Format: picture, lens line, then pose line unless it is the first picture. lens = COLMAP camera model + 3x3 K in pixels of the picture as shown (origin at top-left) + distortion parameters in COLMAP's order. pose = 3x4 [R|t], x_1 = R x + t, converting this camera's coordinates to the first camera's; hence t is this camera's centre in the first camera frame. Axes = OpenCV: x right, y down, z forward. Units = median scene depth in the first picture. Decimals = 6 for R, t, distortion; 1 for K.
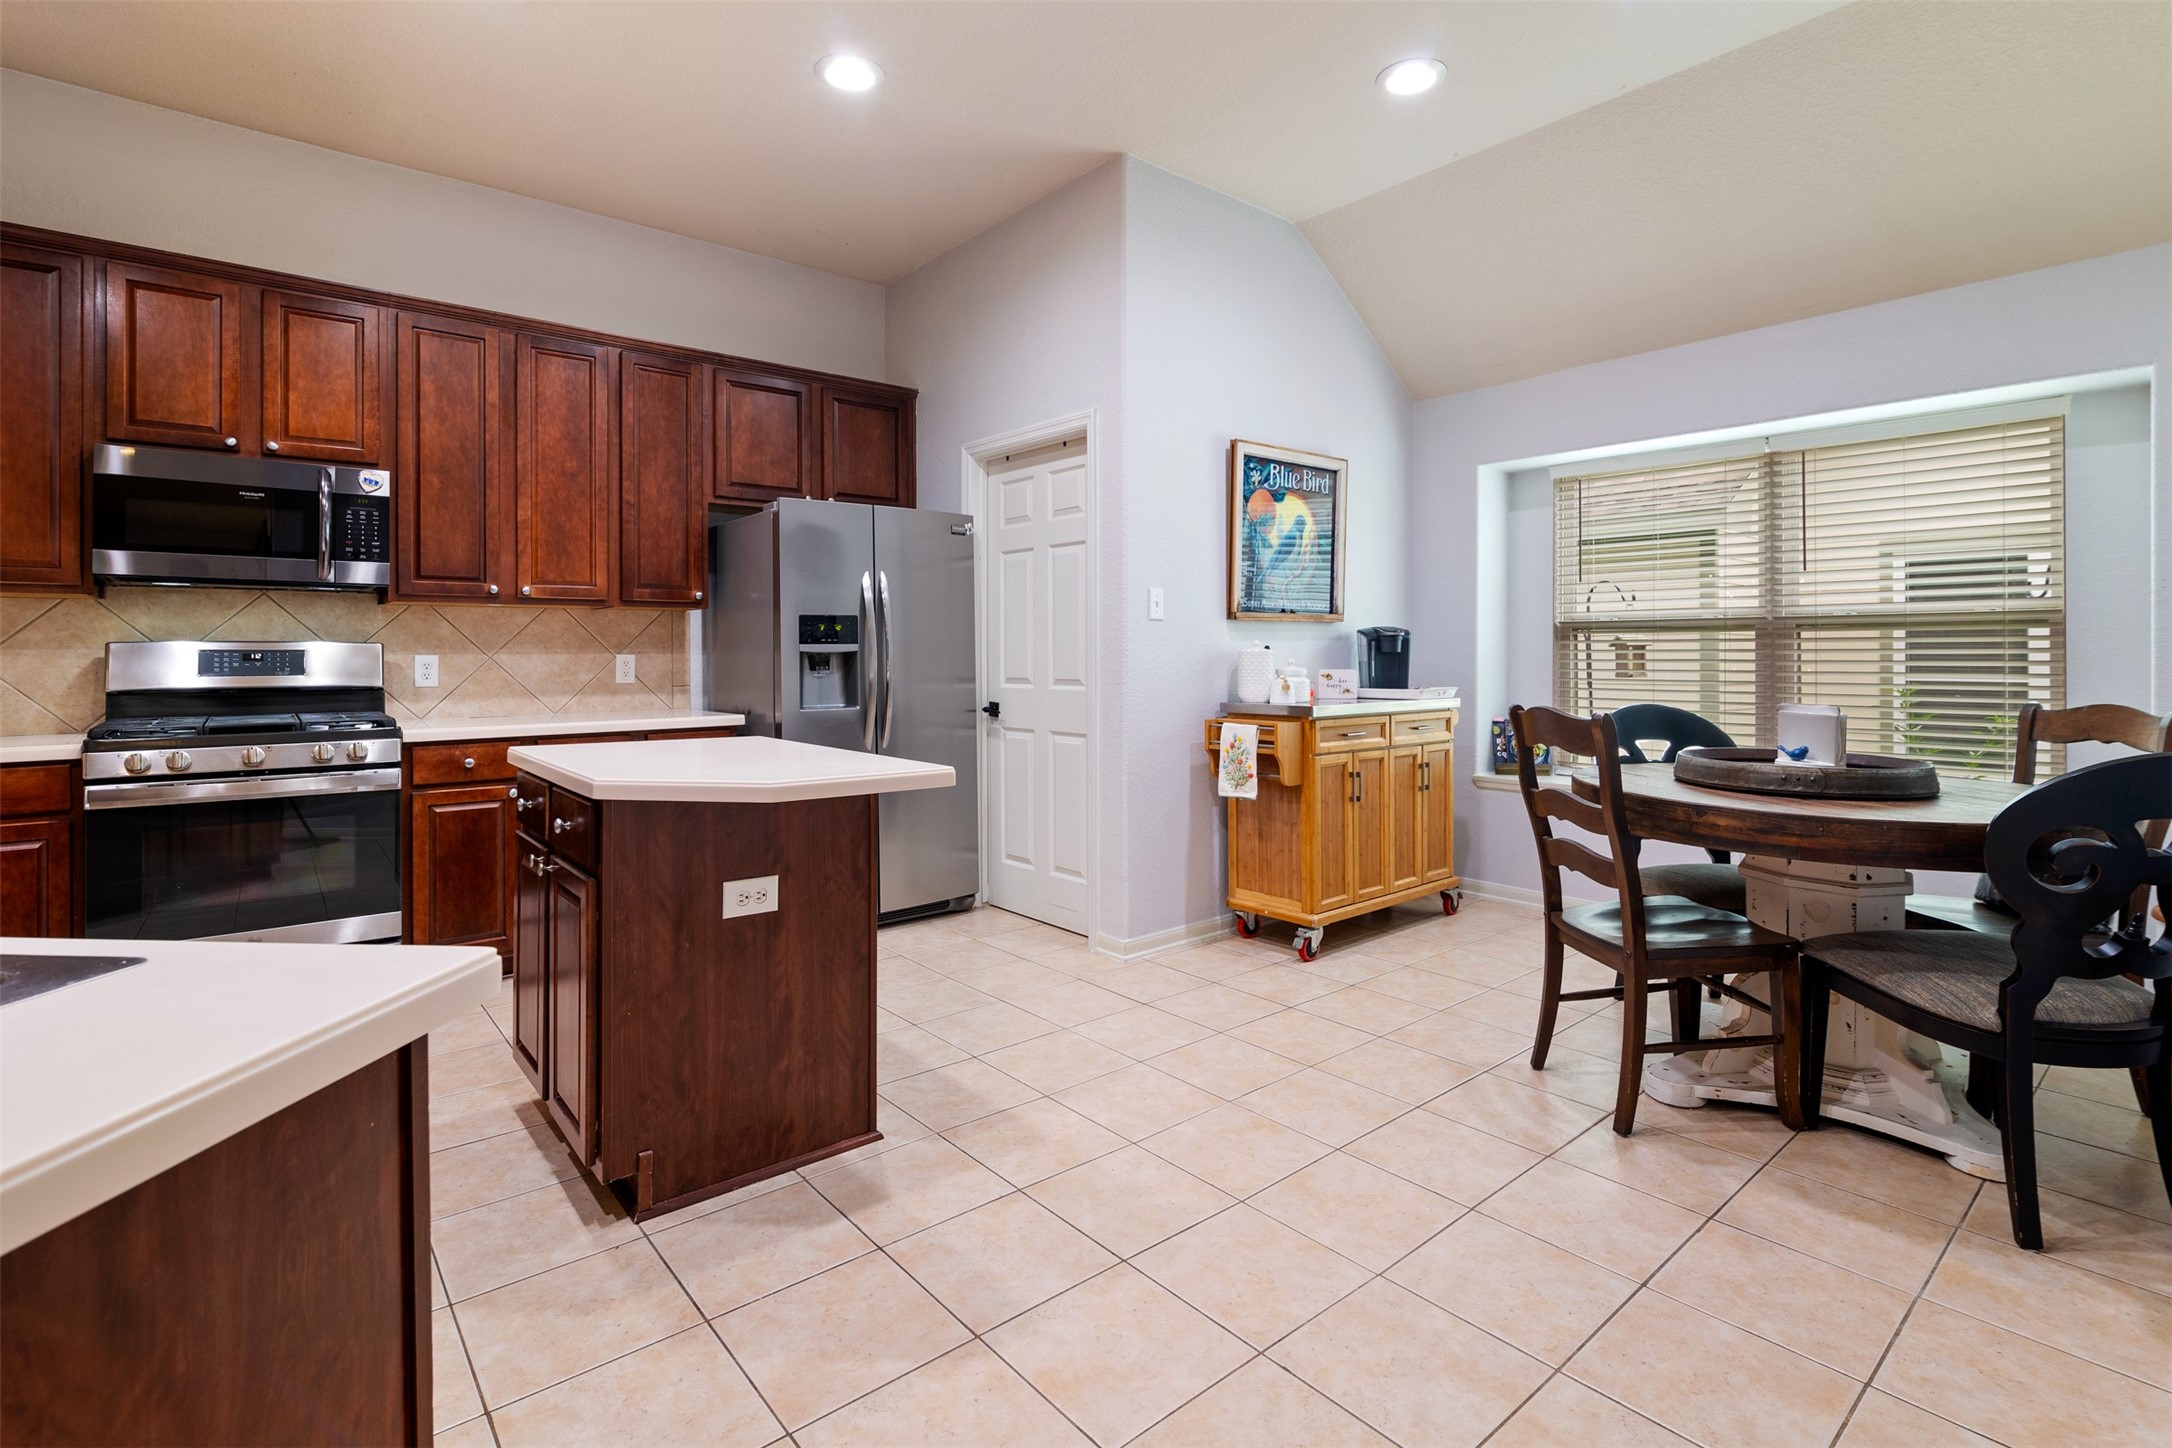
lens RADIAL K [[1018.9, 0, 1042.9], [0, 1018.9, 650.9], [0, 0, 1]] dist [-0.009828, -0.001260]
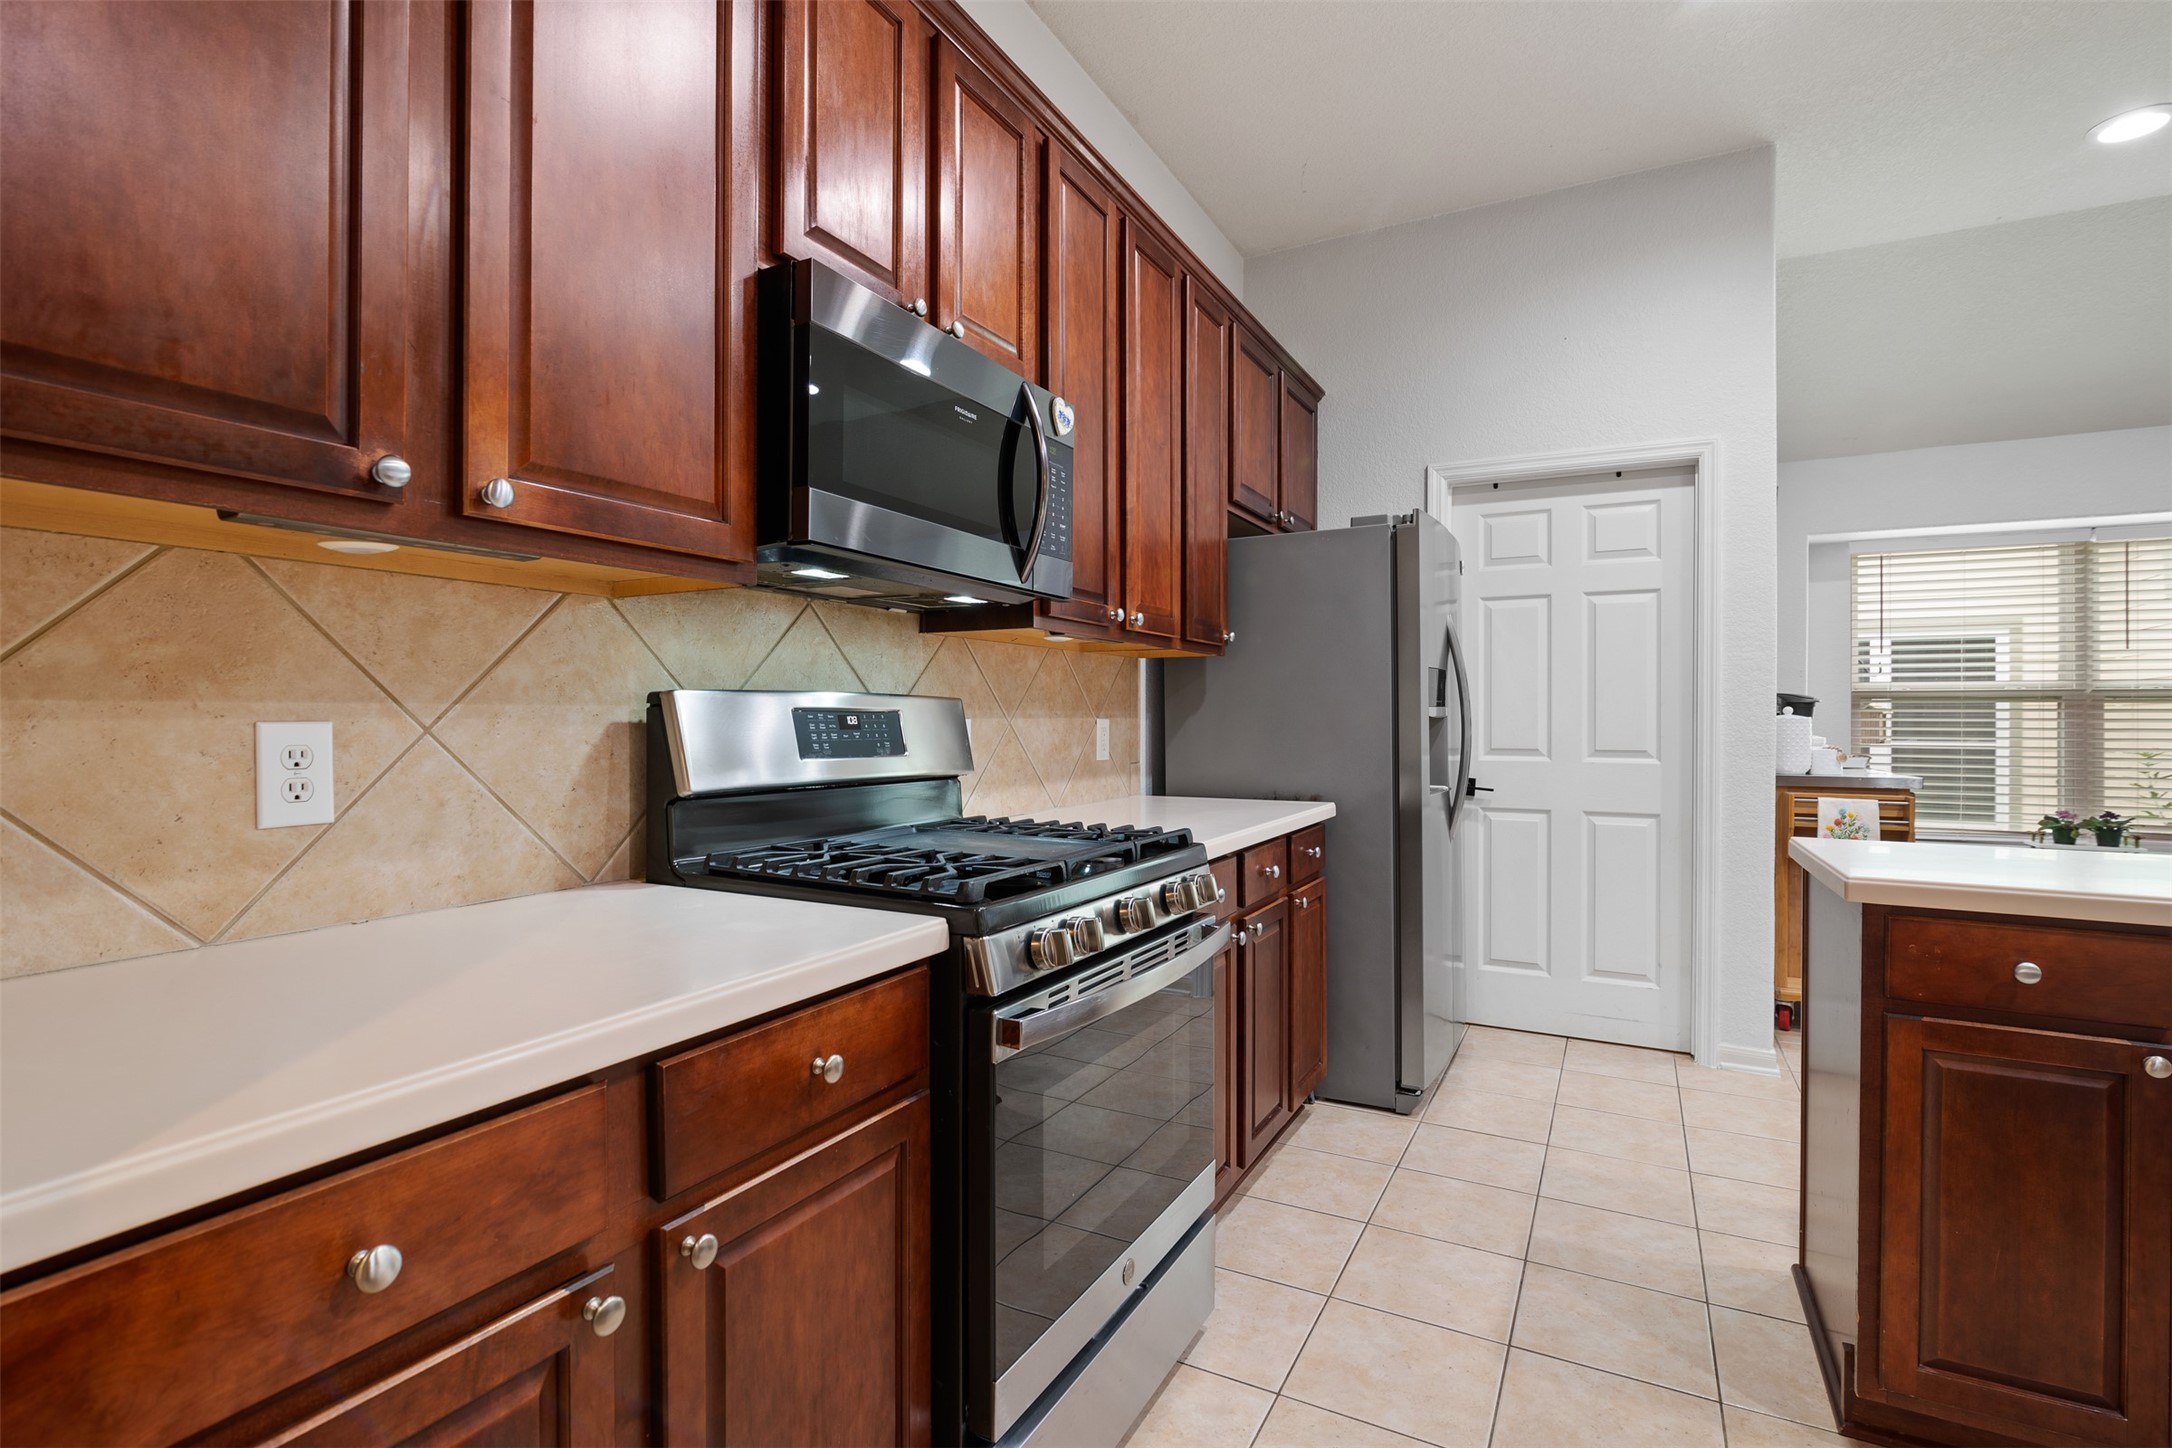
lens RADIAL K [[1018.9, 0, 1038.1], [0, 1018.9, 732.0], [0, 0, 1]] dist [-0.009828, -0.001260]
pose [[0.928330, -0.000814, 0.371757, -0.764492], [-0.005045, 0.999878, 0.014787, 0.002419], [-0.371724, -0.015603, 0.928212, 0.399563]]
